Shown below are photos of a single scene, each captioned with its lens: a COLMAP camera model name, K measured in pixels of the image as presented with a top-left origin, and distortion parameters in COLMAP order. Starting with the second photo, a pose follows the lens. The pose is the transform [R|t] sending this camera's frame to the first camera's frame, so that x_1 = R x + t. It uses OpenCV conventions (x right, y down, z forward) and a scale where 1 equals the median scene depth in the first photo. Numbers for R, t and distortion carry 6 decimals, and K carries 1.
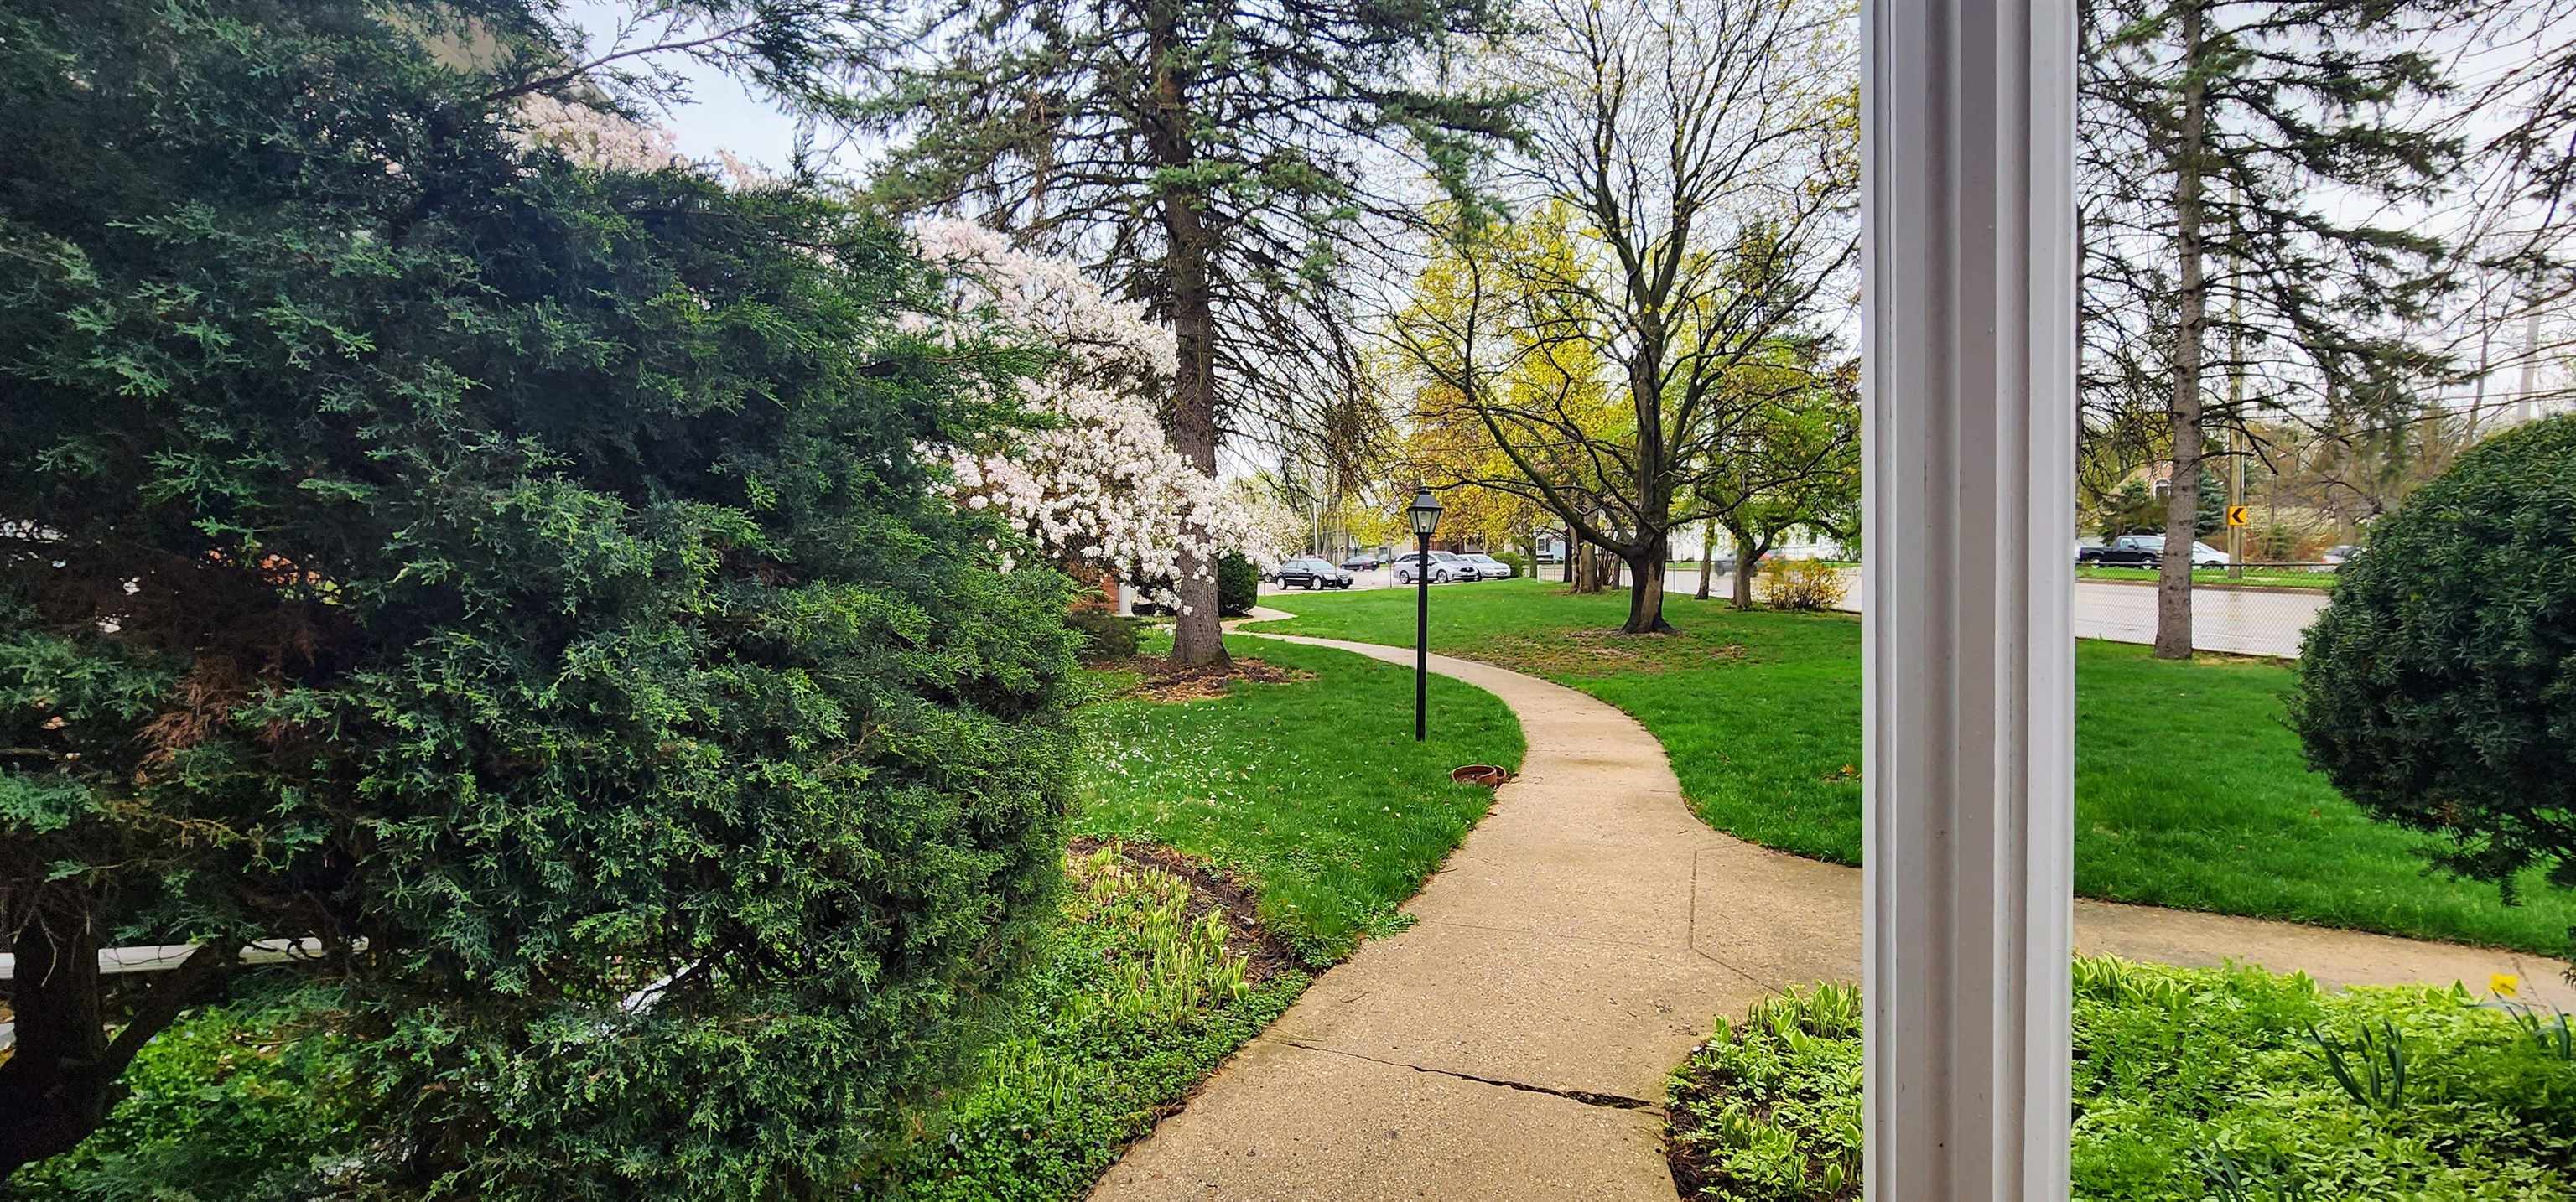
lens RADIAL K [[1055.7, 0, 1287.3], [0, 1055.7, 593.0], [0, 0, 1]] dist [-0.002097, 0.000623]
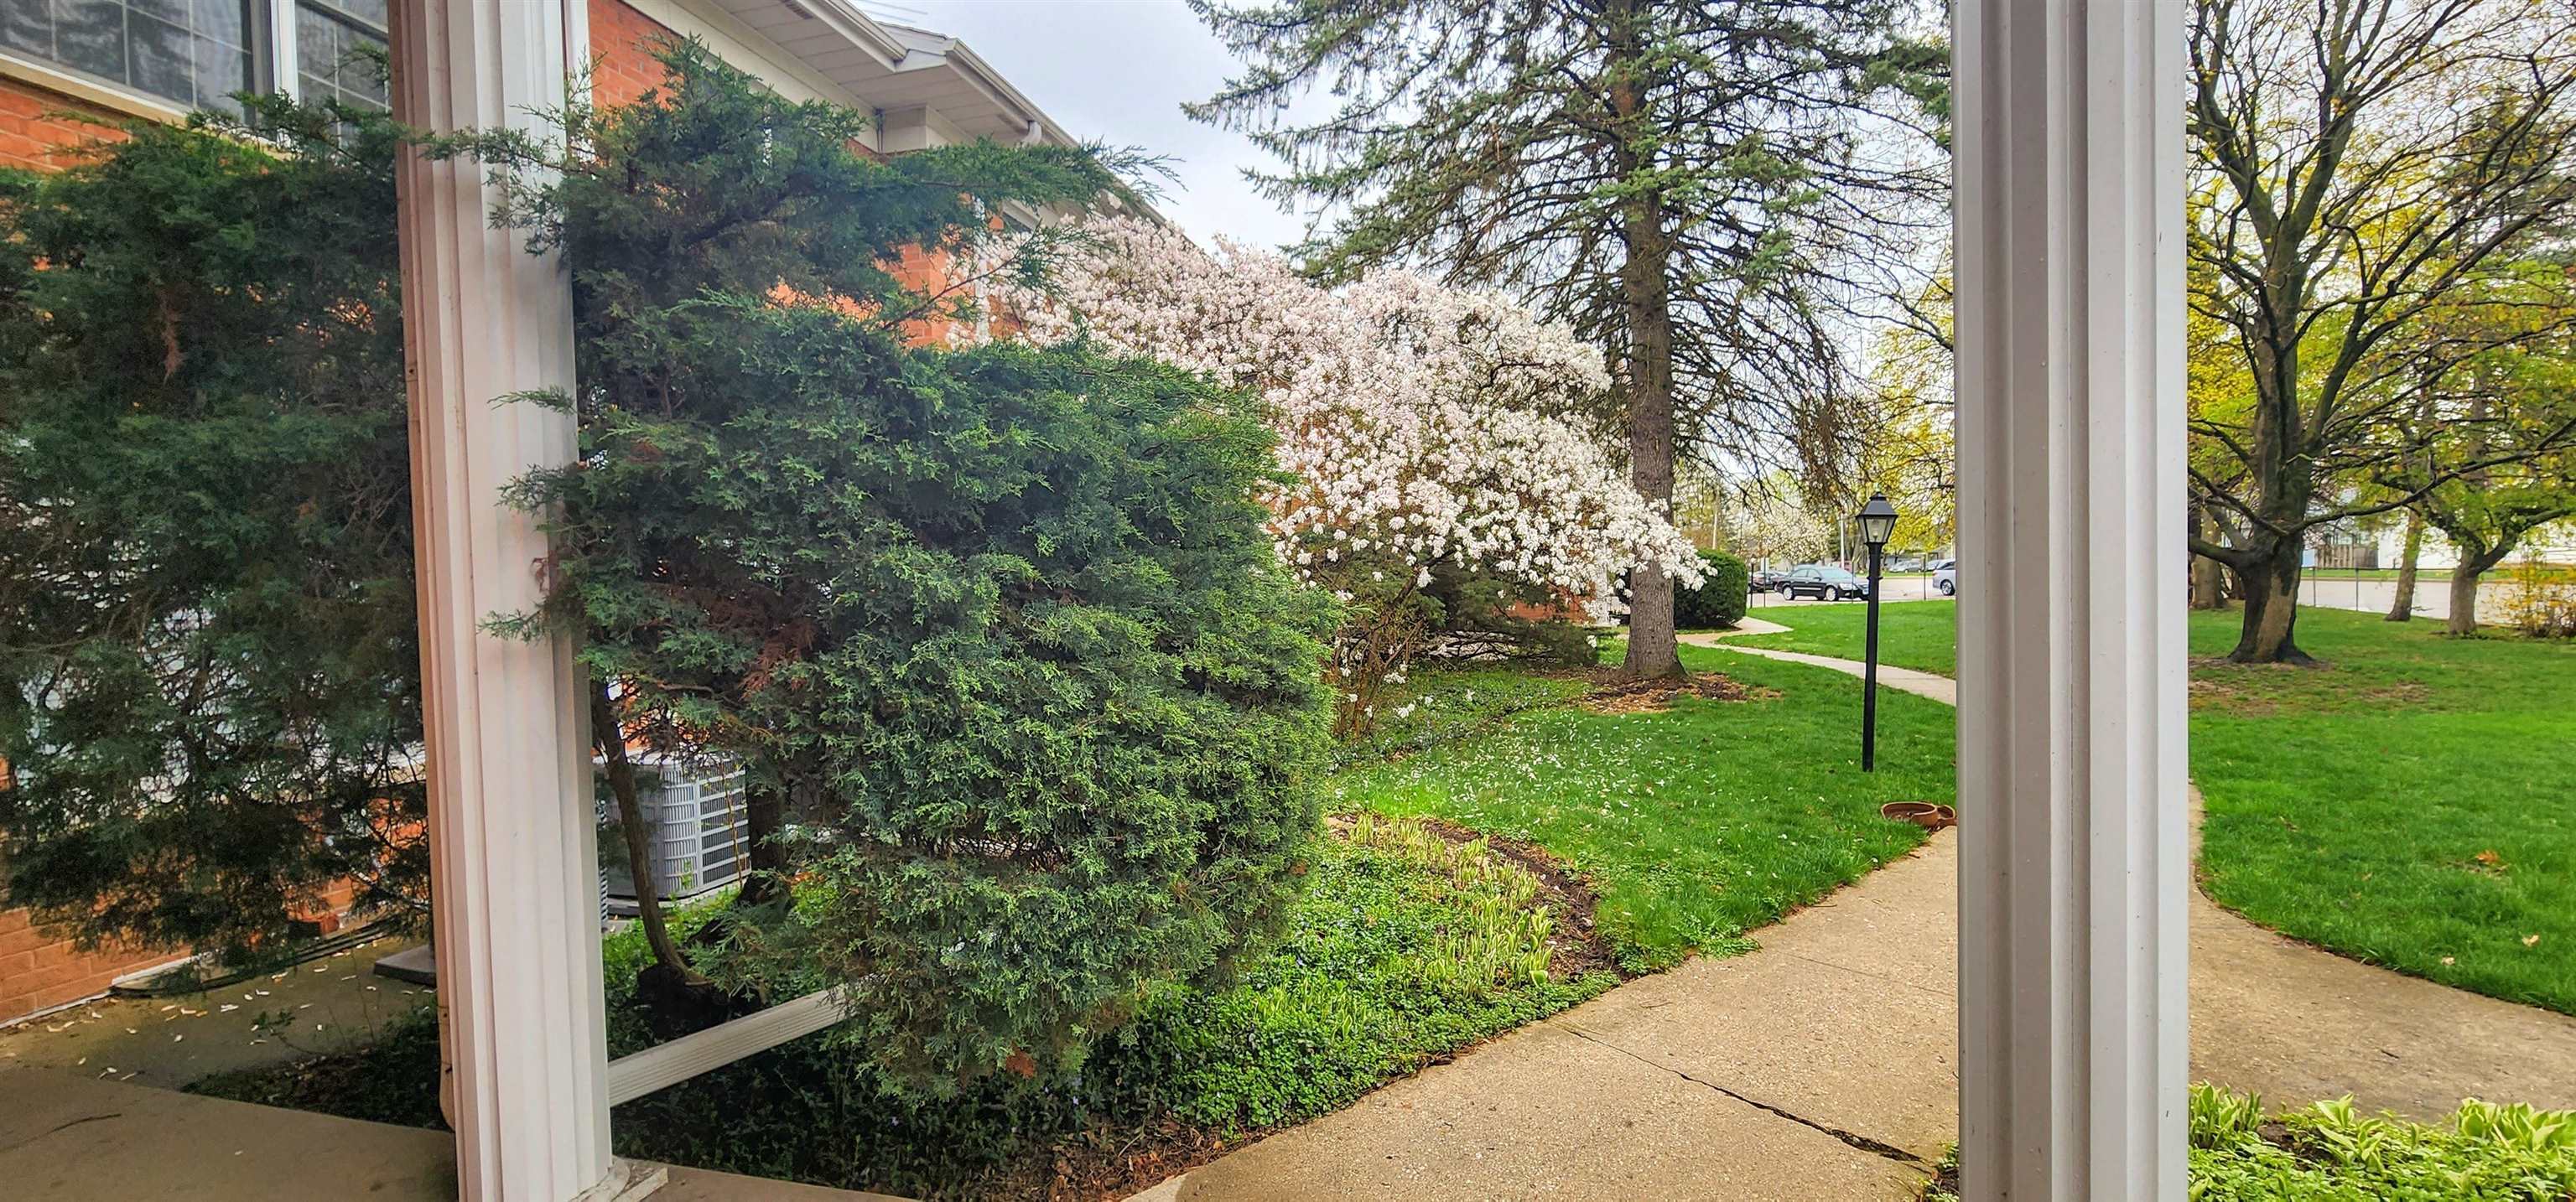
lens RADIAL K [[1055.7, 0, 1291.7], [0, 1055.7, 592.4], [0, 0, 1]] dist [-0.002097, 0.000623]
pose [[0.888860, 0.008358, -0.458103, 0.152318], [-0.011519, 0.999925, -0.004107, -0.007363], [0.458035, 0.008927, 0.888889, -0.056739]]
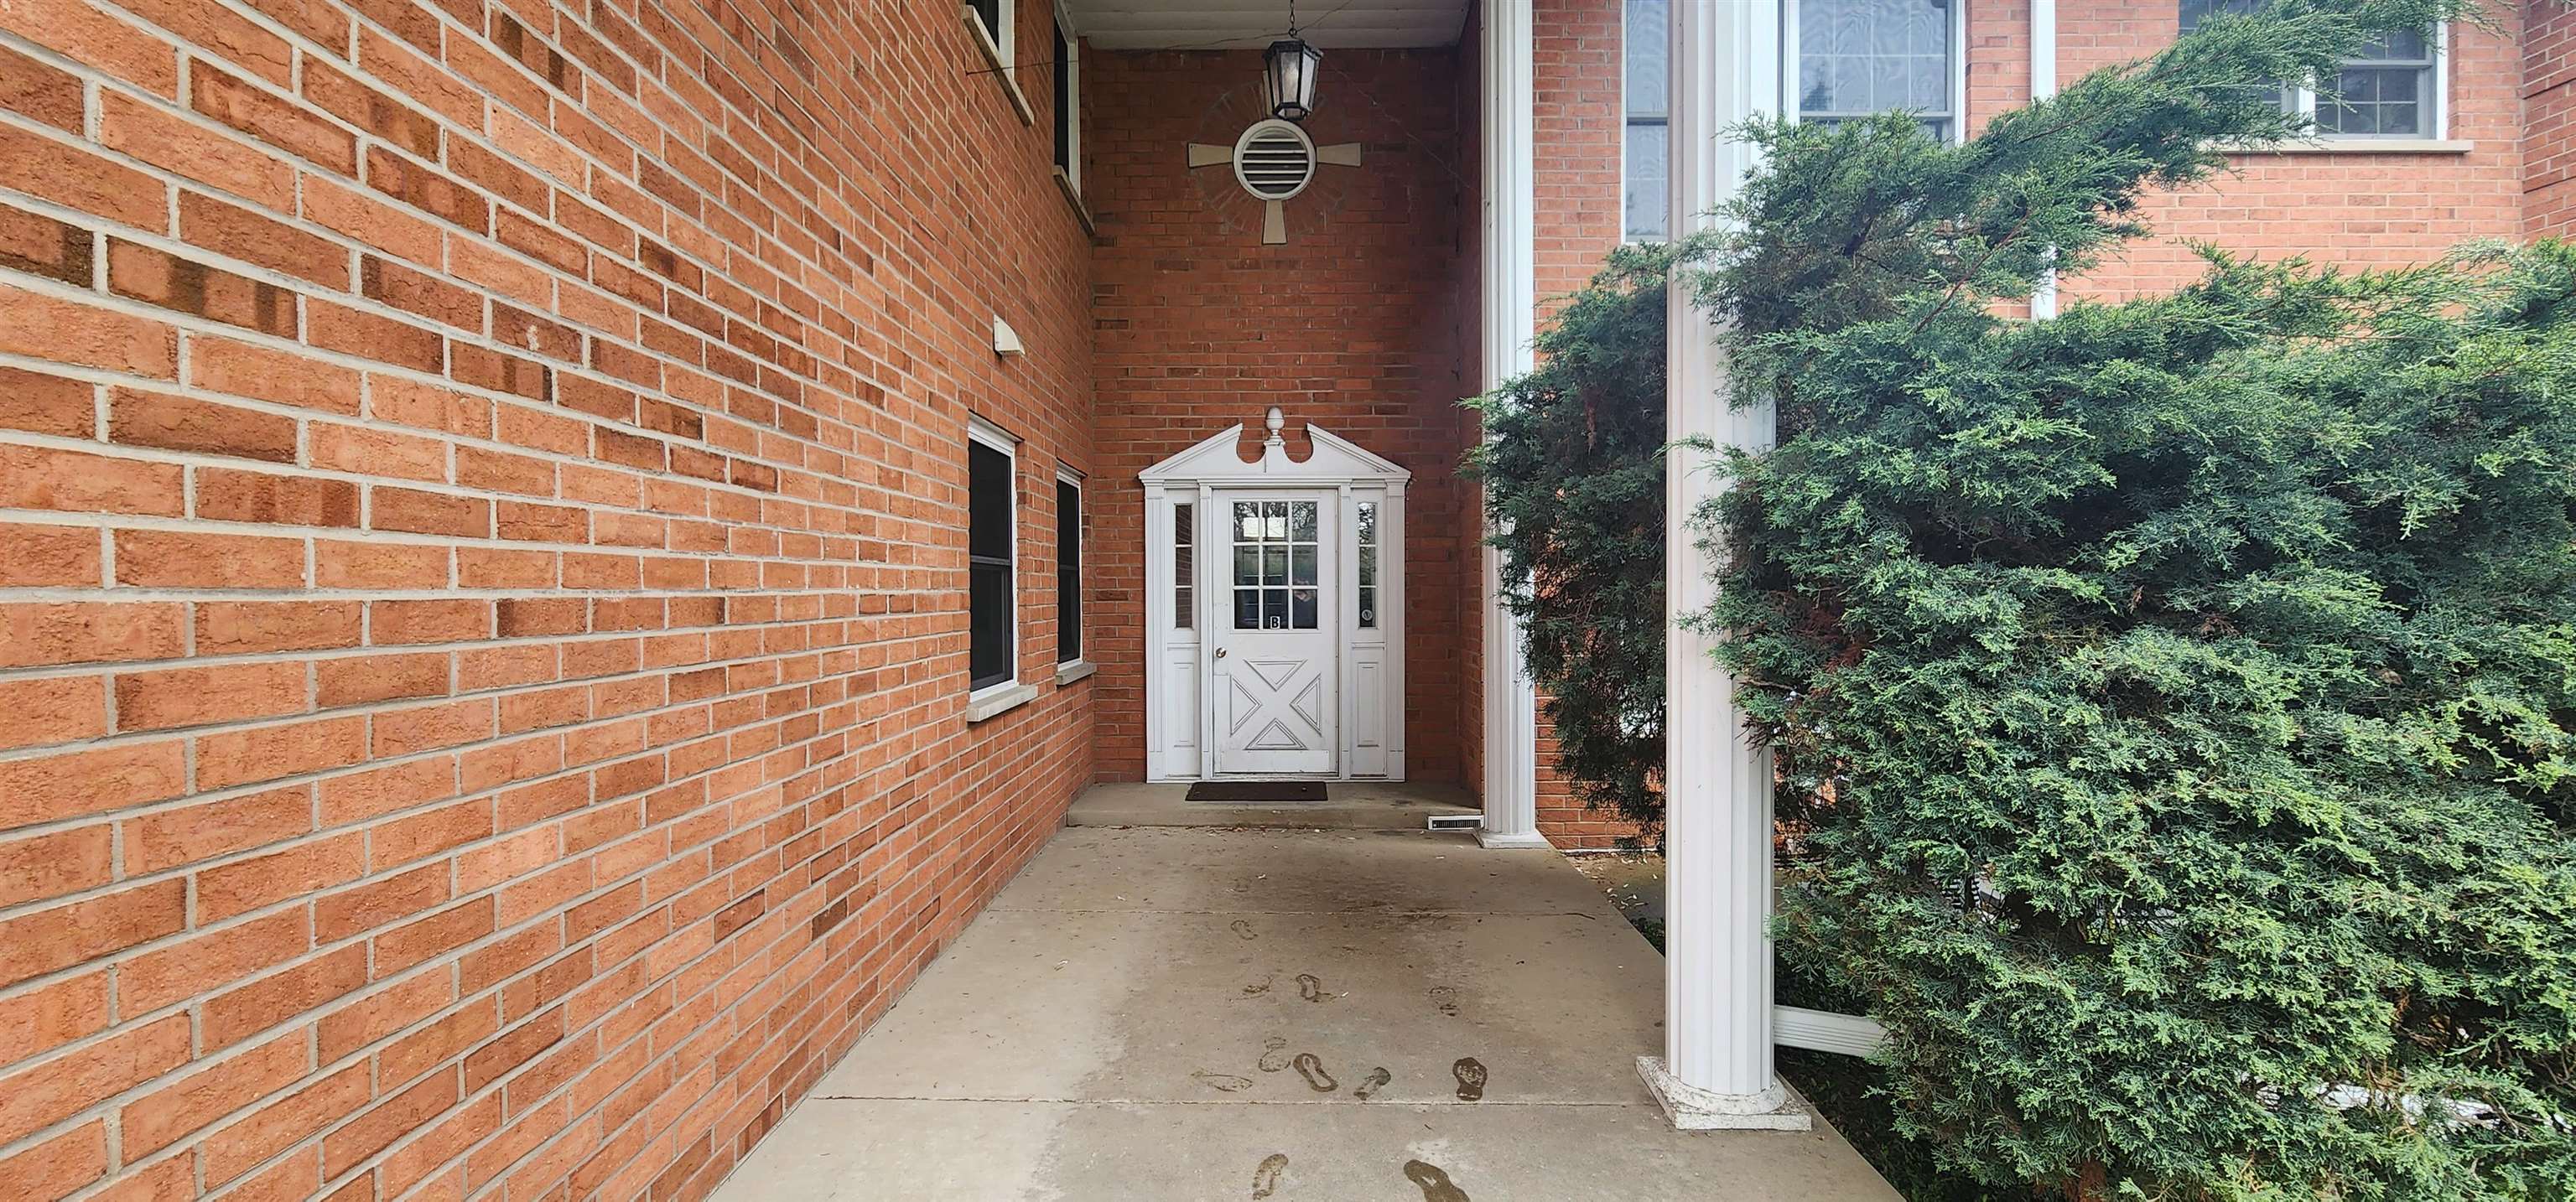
lens RADIAL K [[1055.7, 0, 1276.4], [0, 1055.7, 595.3], [0, 0, 1]] dist [-0.002097, 0.000623]
pose [[-0.225118, 0.025303, -0.974003, 0.259448], [-0.029683, 0.999021, 0.032814, -0.018407], [0.973879, 0.036298, -0.224146, 0.098714]]
